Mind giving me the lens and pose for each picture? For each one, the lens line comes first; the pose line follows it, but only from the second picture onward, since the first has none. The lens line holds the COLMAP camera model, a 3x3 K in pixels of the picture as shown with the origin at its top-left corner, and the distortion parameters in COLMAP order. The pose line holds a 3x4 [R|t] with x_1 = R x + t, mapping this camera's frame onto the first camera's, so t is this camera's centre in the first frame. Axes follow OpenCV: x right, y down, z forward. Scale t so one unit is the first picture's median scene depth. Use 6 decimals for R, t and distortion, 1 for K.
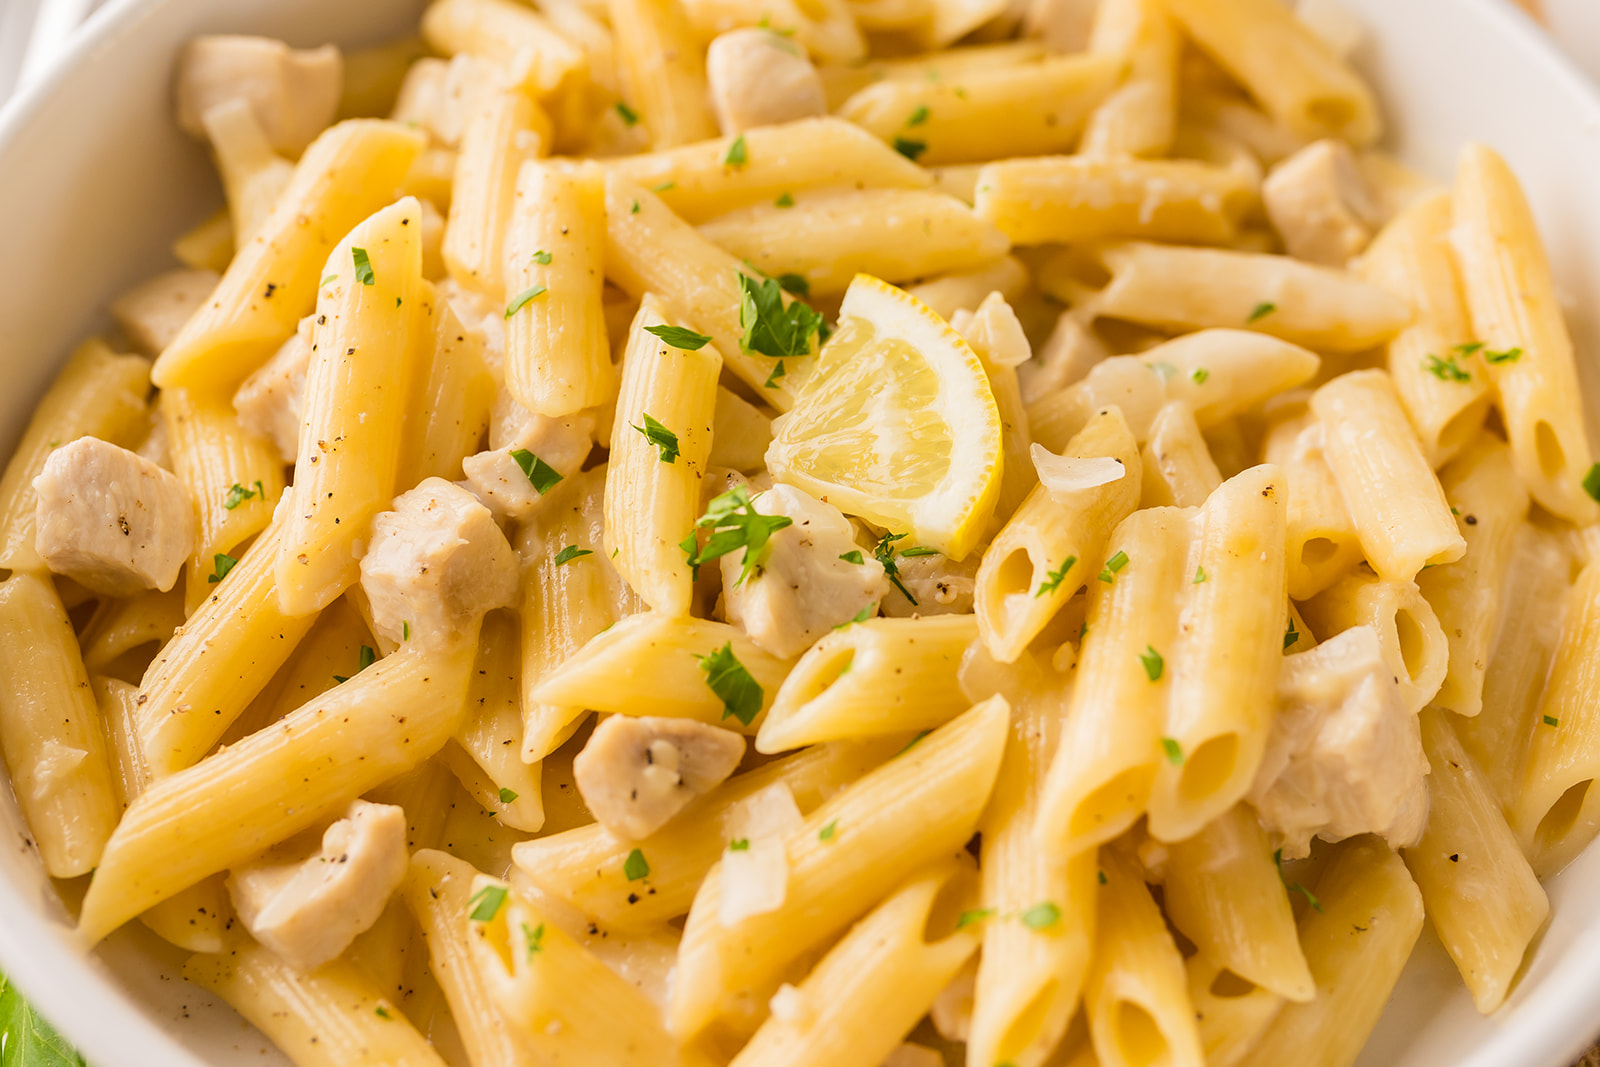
lens RADIAL K [[1826.3, 0, 782.8], [0, 1826.3, 566.6], [0, 0, 1]] dist [-0.000835, 0.031036]
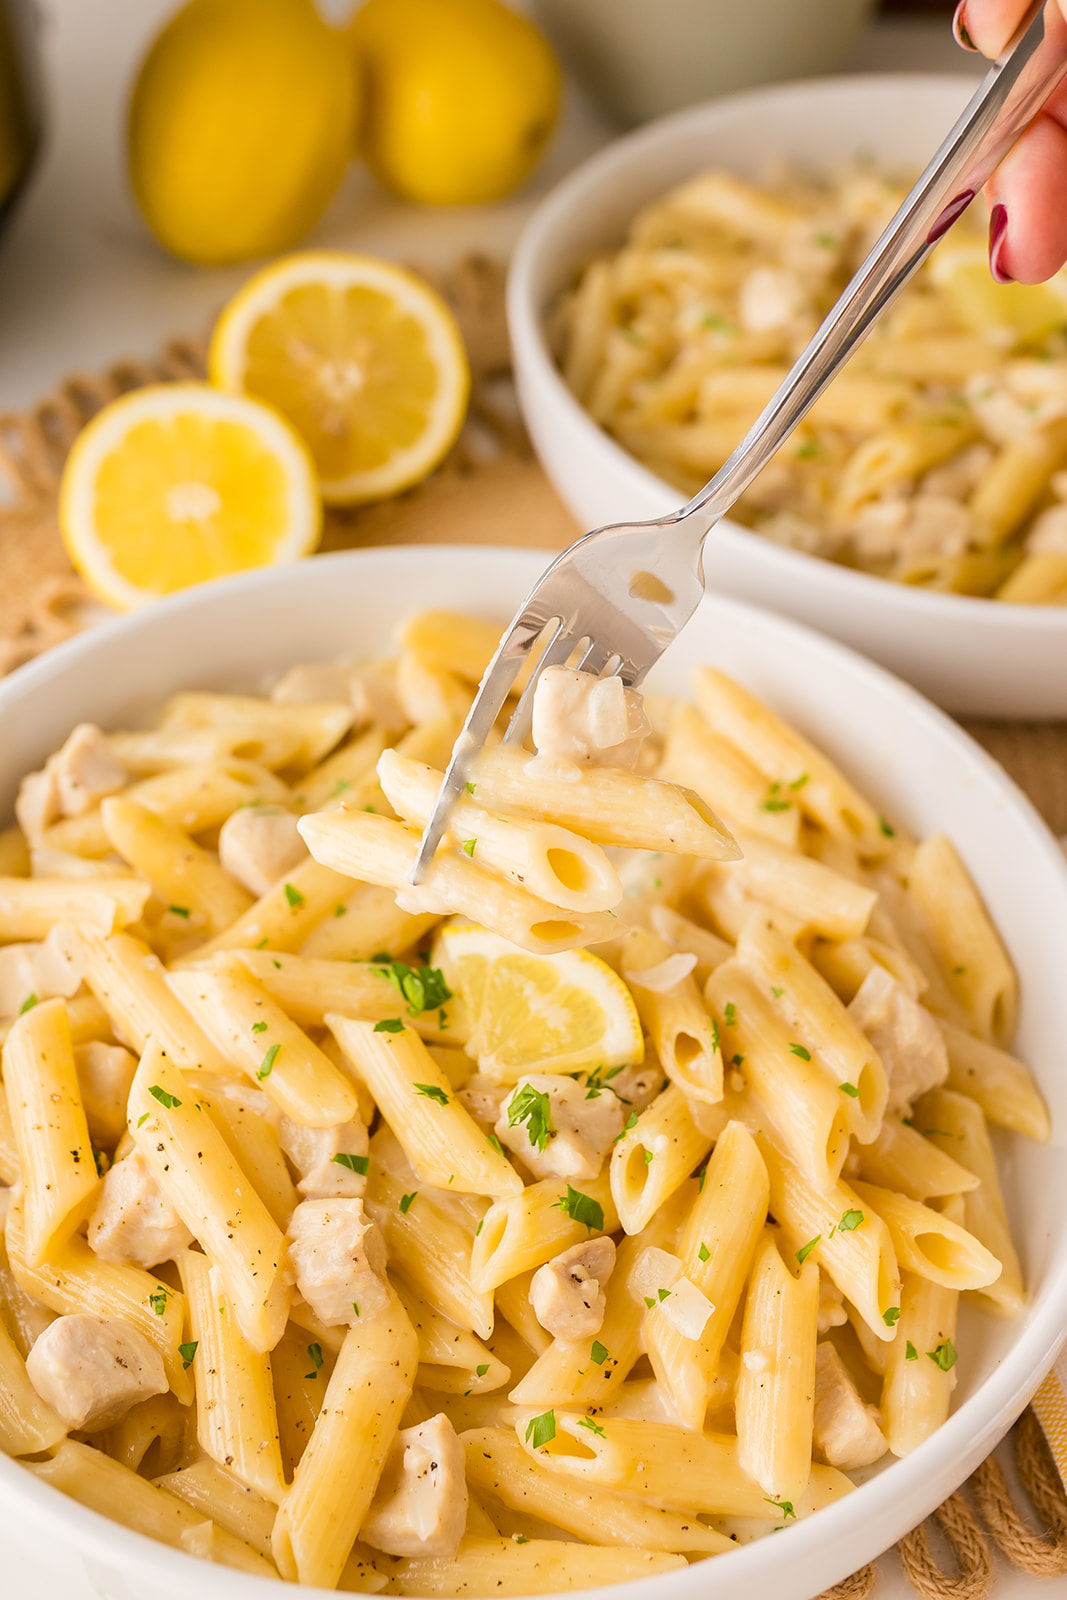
lens RADIAL K [[2046.3, 0, 507.0], [0, 2046.3, 793.4], [0, 0, 1]] dist [-0.001452, 0.017363]
pose [[0.783396, -0.433532, 0.445356, -0.640689], [0.498750, 0.866069, -0.034242, -0.192050], [-0.370864, 0.248946, 0.894699, -0.508908]]
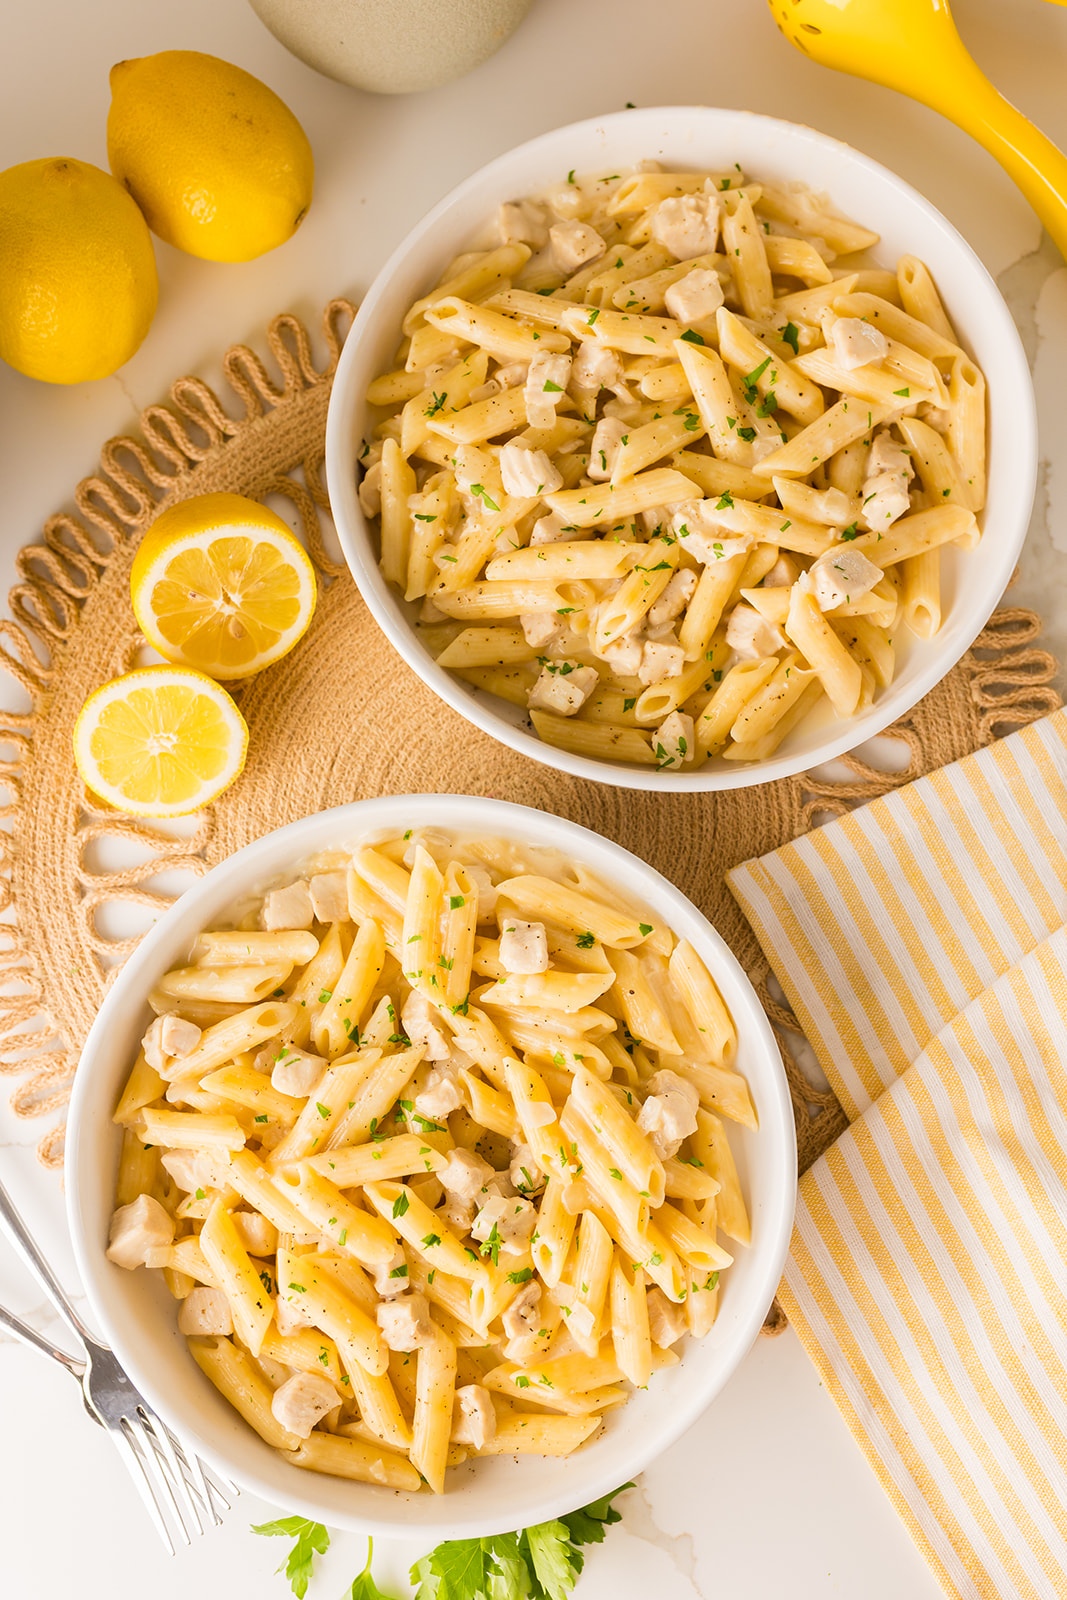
lens RADIAL K [[1617.4, 0, 533.5], [0, 1617.4, 800.0], [0, 0, 1]] dist [0.001827, 0.009062]
pose [[0.641104, -0.765025, 0.061013, 0.389324], [0.654233, 0.586355, 0.477668, -1.521008], [-0.401203, -0.266318, 0.876419, -0.994971]]
